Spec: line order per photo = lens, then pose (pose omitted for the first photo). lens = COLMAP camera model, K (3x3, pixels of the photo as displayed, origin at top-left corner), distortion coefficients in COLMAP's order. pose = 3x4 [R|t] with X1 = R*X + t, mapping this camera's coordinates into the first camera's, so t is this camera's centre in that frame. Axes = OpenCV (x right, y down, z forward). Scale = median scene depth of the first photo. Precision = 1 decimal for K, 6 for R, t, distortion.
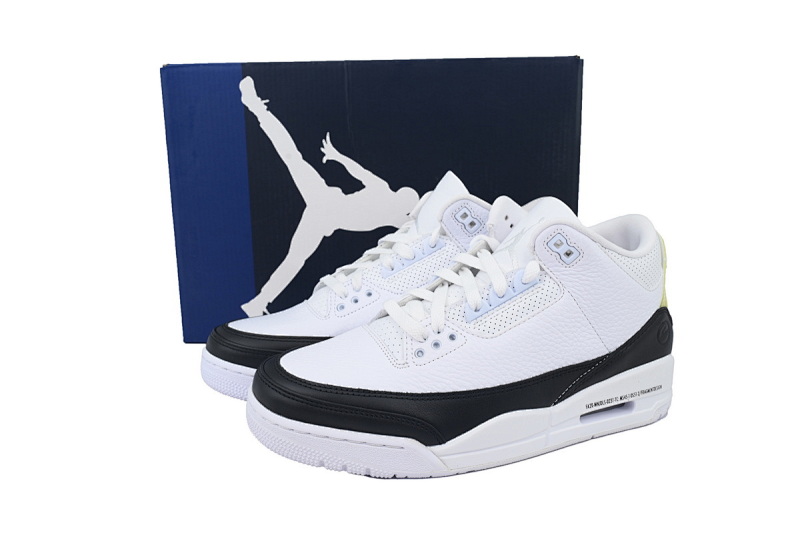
lens RADIAL K [[700.1, 0, 400.0], [0, 700.1, 266.5], [0, 0, 1]] dist [0.001183, 0.000951]
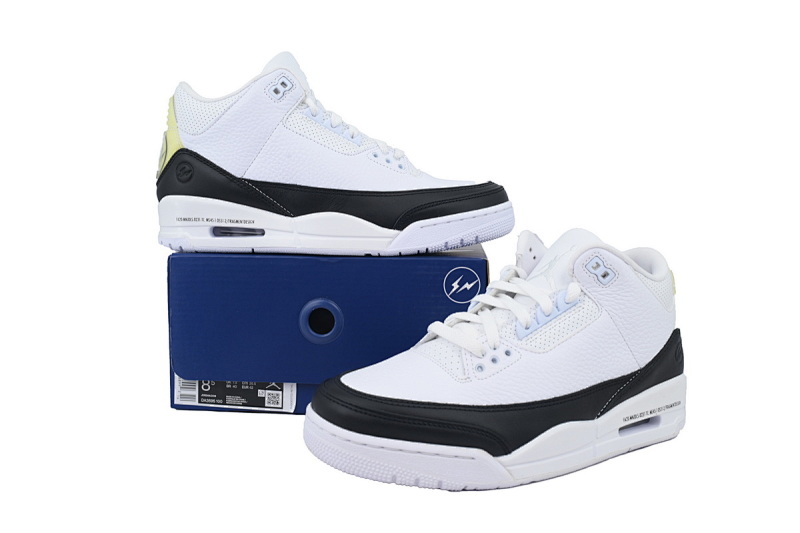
lens RADIAL K [[700.1, 0, 400.0], [0, 700.1, 266.5], [0, 0, 1]] dist [0.001183, 0.000951]
pose [[0.989447, -0.001868, 0.144886, -0.233526], [0.019238, 0.992758, -0.118580, 0.091673], [-0.143615, 0.120116, 0.982317, -0.027468]]
